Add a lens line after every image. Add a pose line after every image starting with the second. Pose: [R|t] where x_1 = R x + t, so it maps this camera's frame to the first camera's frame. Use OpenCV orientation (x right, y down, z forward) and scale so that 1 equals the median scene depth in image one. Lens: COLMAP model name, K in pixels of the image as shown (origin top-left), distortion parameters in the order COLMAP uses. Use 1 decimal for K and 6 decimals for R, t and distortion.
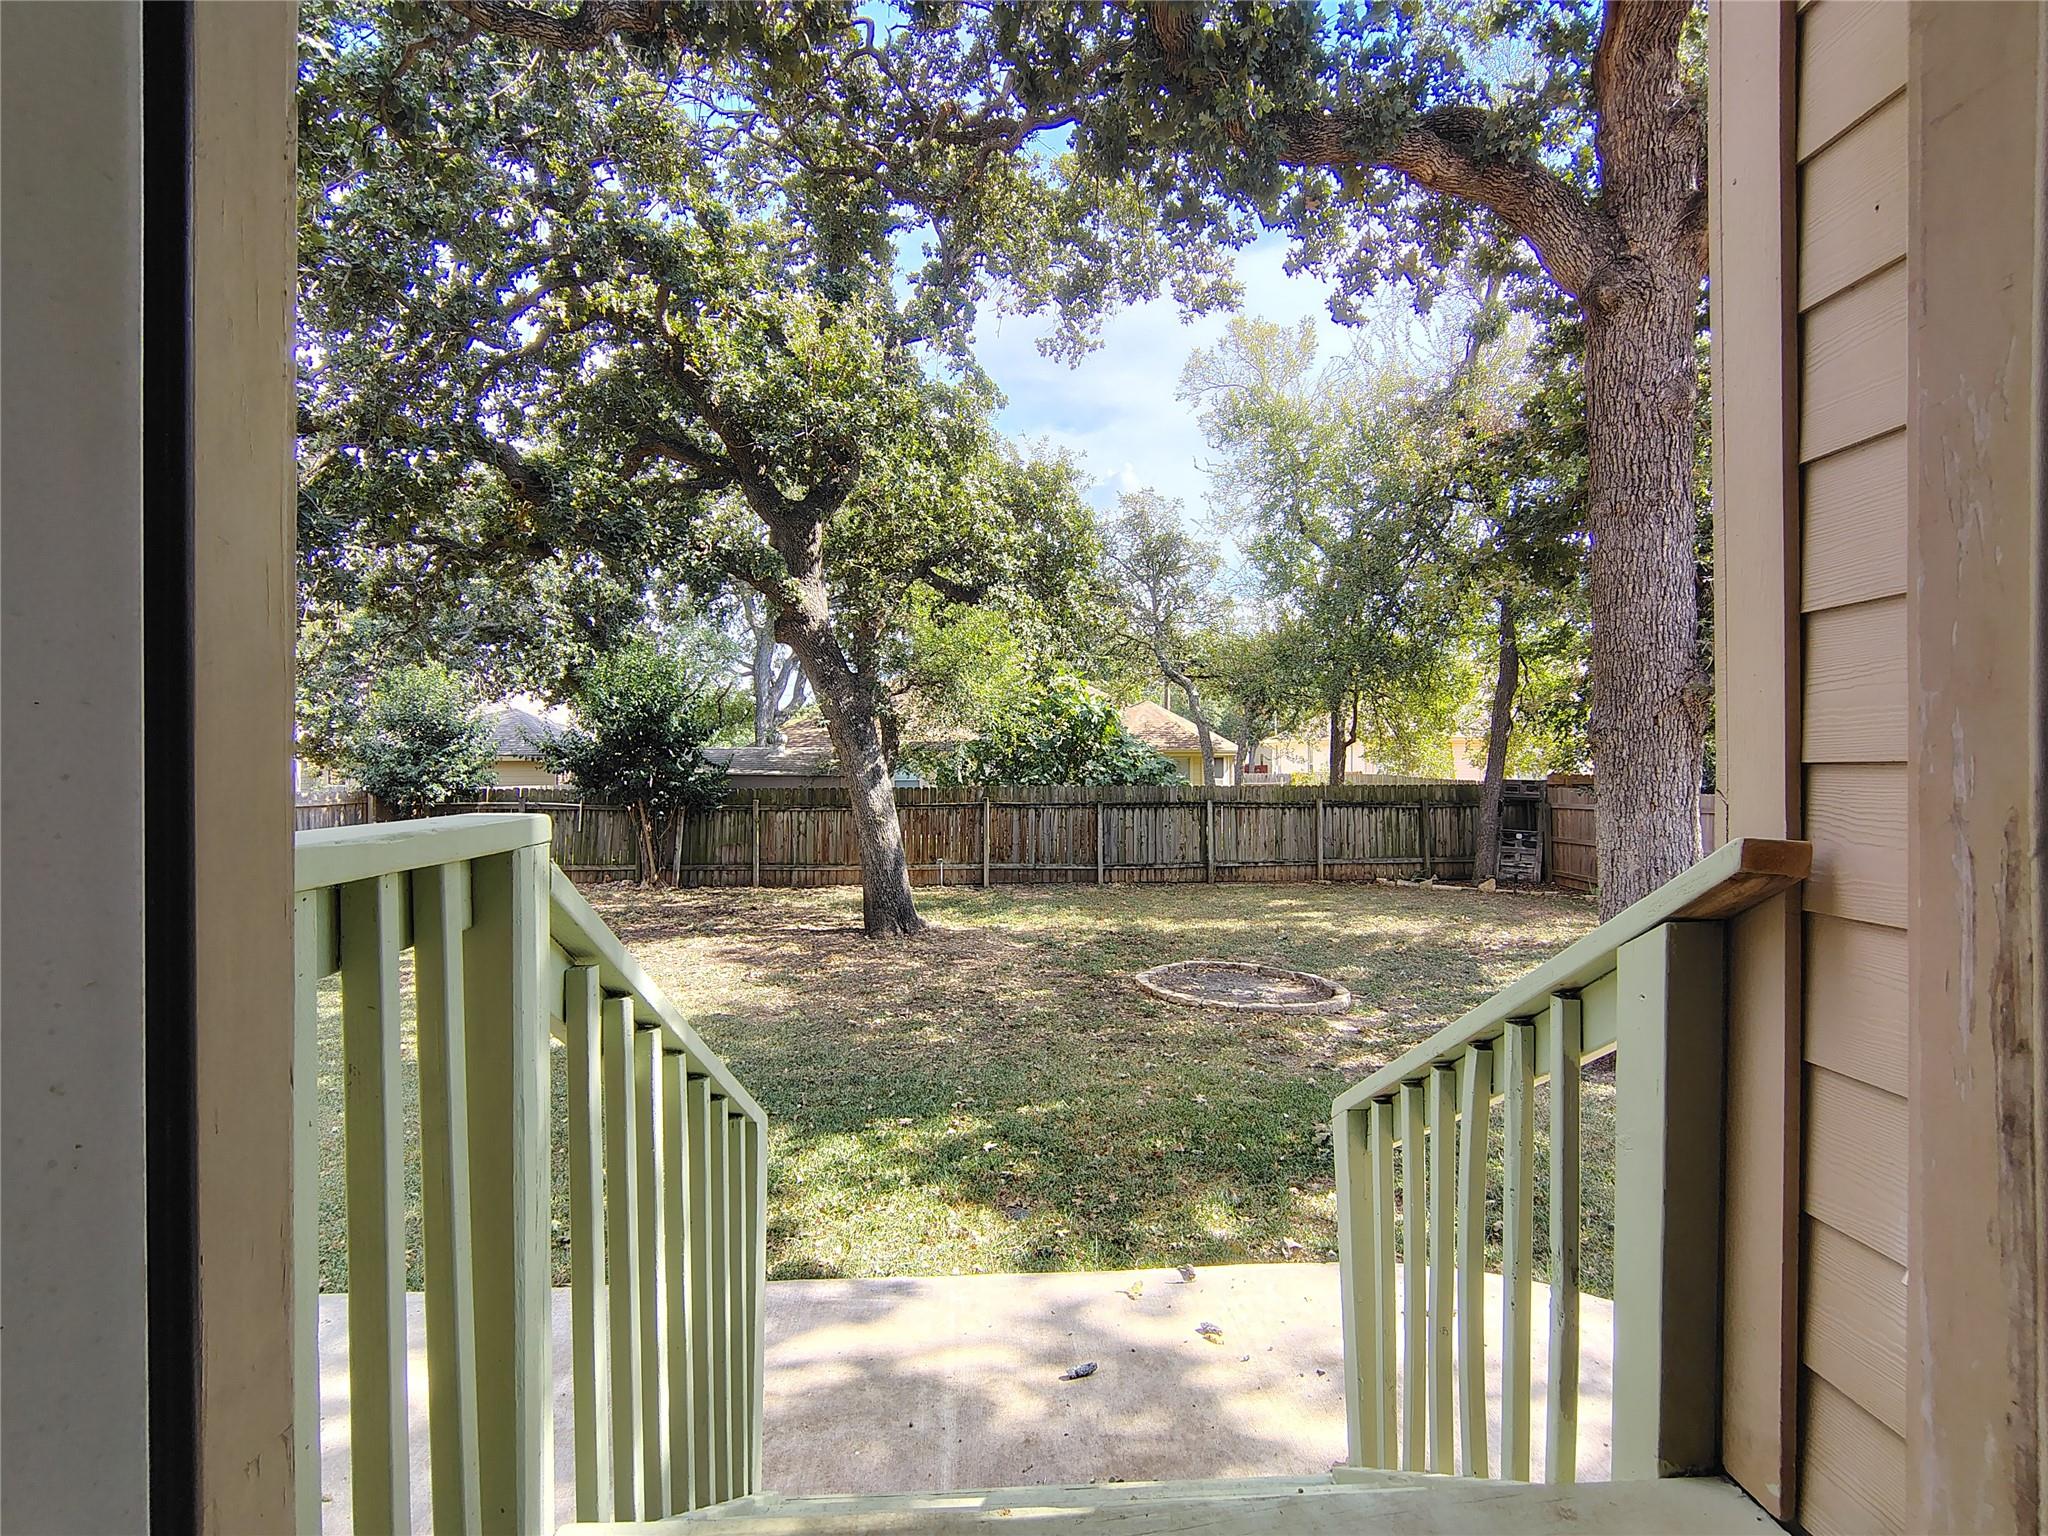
lens RADIAL K [[956.1, 0, 1042.7], [0, 956.1, 780.3], [0, 0, 1]] dist [-0.003737, -0.000053]
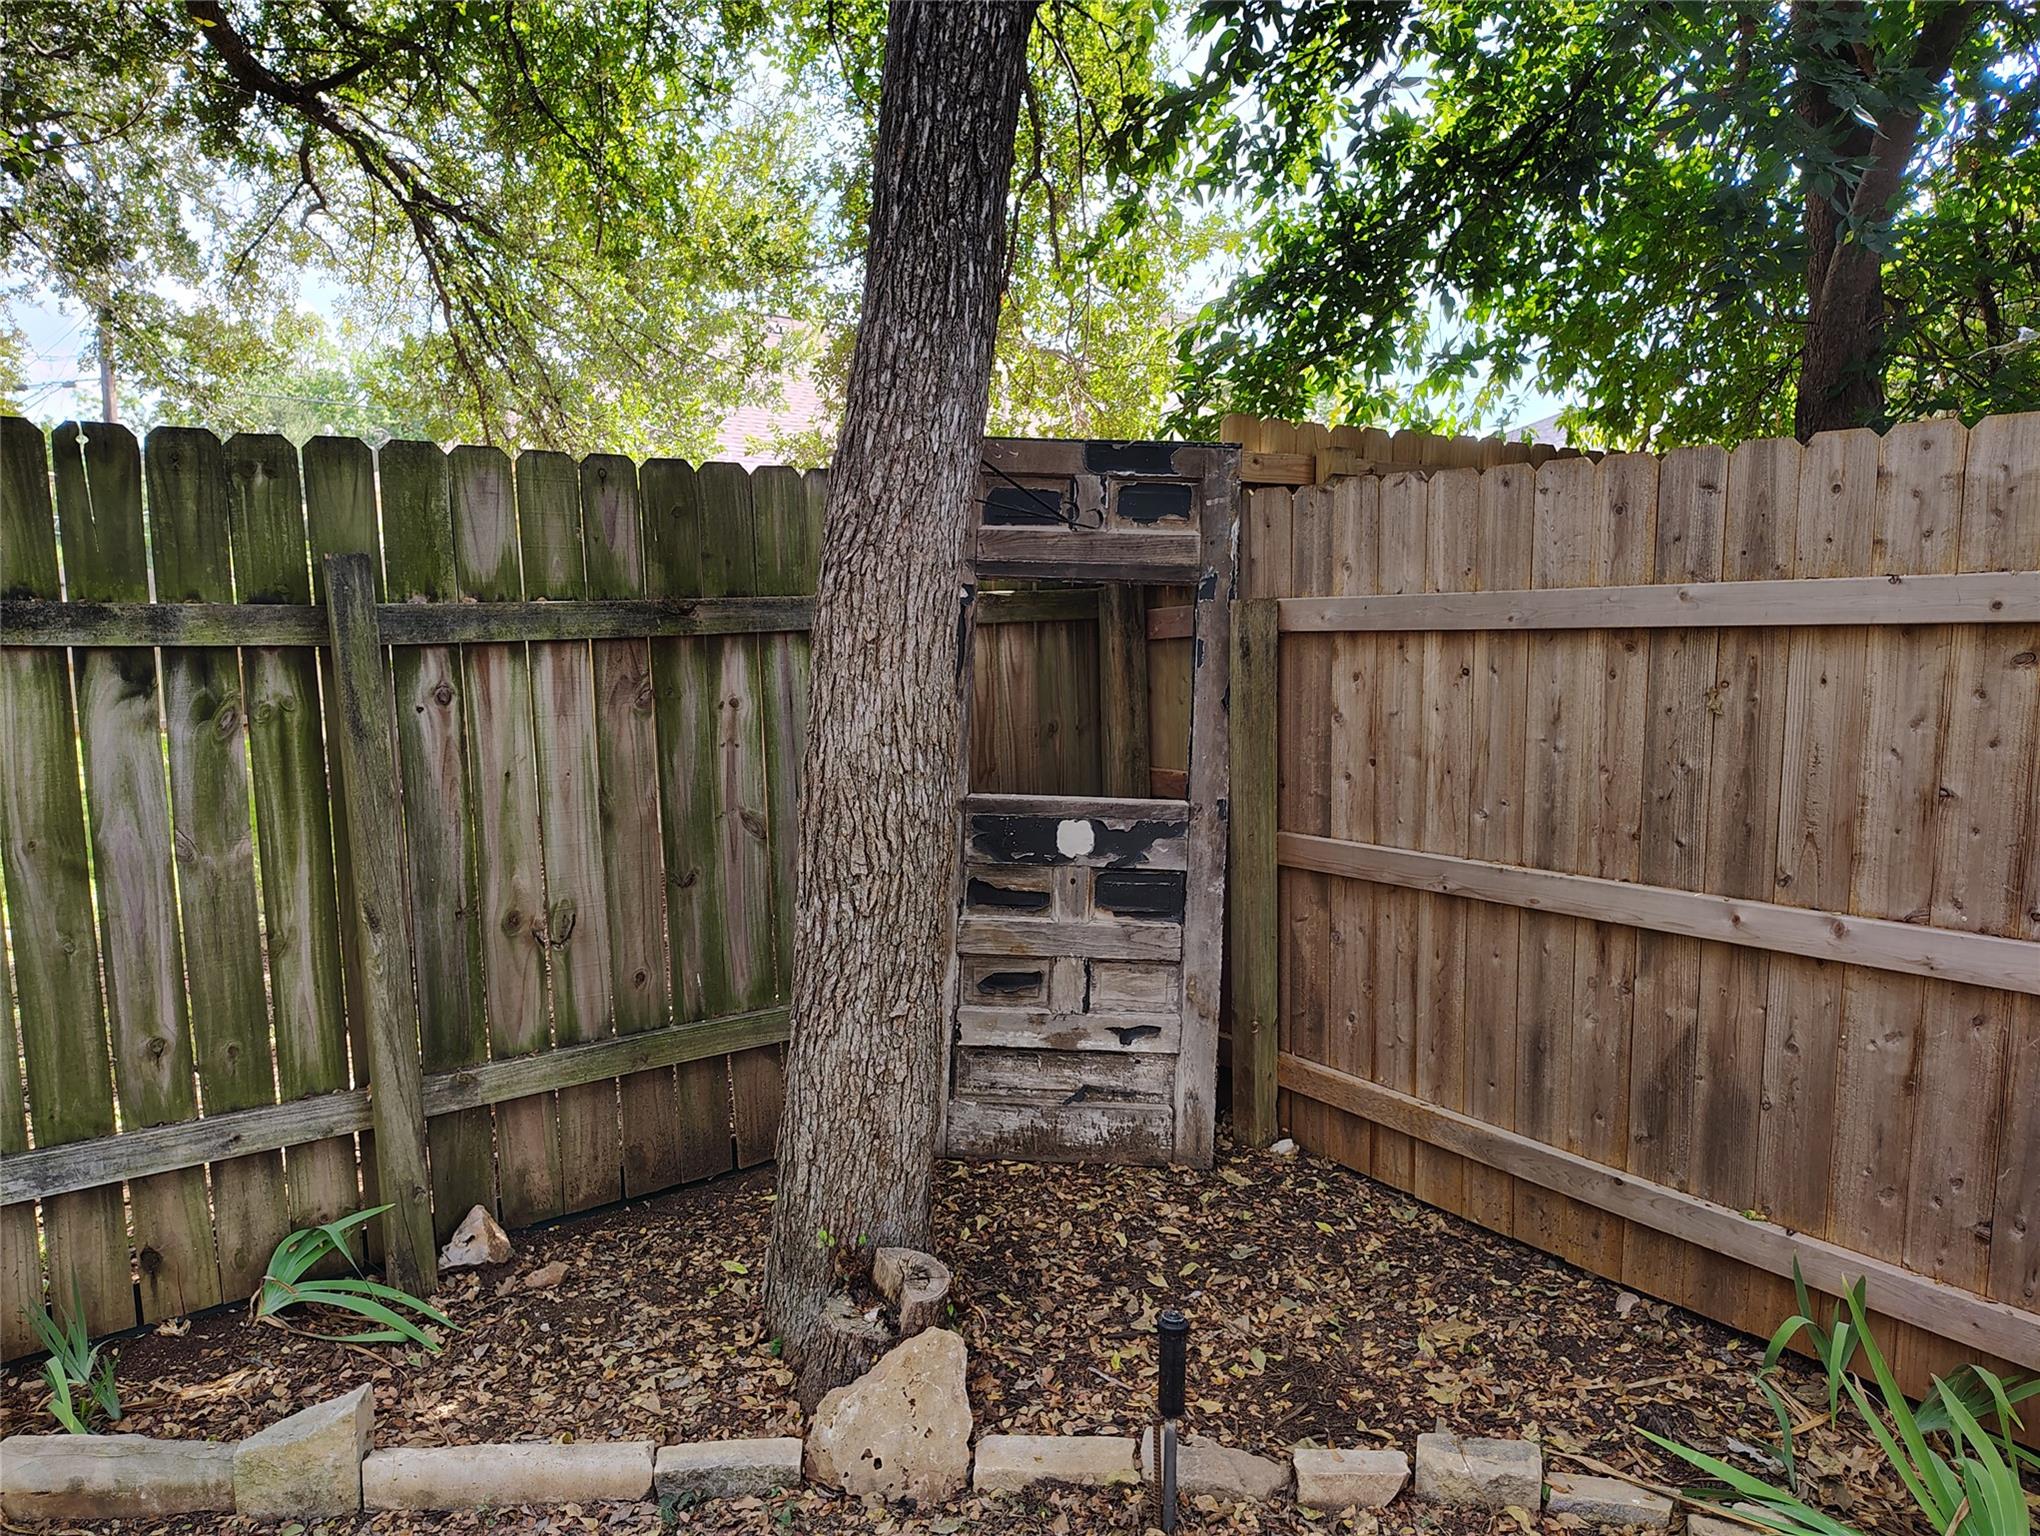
lens RADIAL K [[1406.7, 0, 1030.0], [0, 1406.7, 772.0], [0, 0, 1]] dist [-0.013920, -0.009234]
pose [[0.844787, -0.067263, 0.530859, 0.380963], [-0.001799, 0.991706, 0.128517, 0.021742], [-0.535100, -0.109524, 0.837659, 0.825938]]
